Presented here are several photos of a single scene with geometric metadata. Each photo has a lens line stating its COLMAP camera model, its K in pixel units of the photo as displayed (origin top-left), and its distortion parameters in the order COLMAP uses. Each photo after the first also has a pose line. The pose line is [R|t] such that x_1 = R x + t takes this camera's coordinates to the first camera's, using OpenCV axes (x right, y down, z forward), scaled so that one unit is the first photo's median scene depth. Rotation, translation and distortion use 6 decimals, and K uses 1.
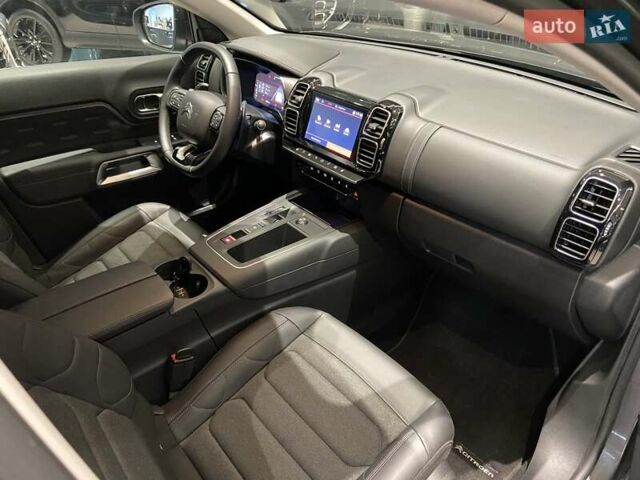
lens RADIAL K [[488.7, 0, 320.0], [0, 488.7, 240.0], [0, 0, 1]] dist [0.072677, -0.088034]
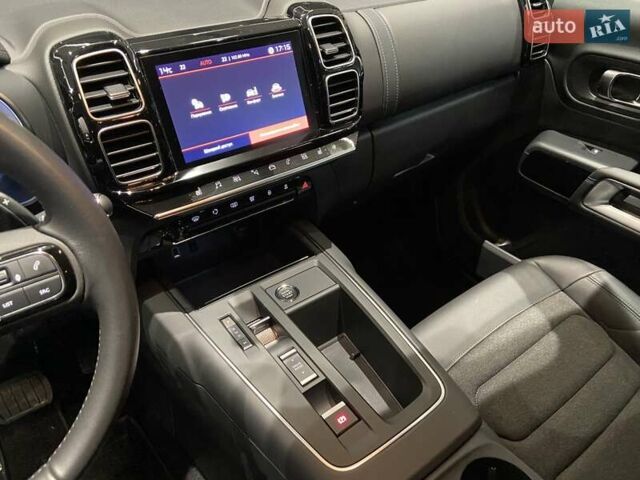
lens RADIAL K [[488.7, 0, 320.0], [0, 488.7, 240.0], [0, 0, 1]] dist [0.072677, -0.088034]
pose [[0.054192, -0.626369, 0.777640, -0.456136], [0.500185, 0.691061, 0.521775, -0.369582], [-0.864221, 0.360688, 0.350751, 0.857681]]
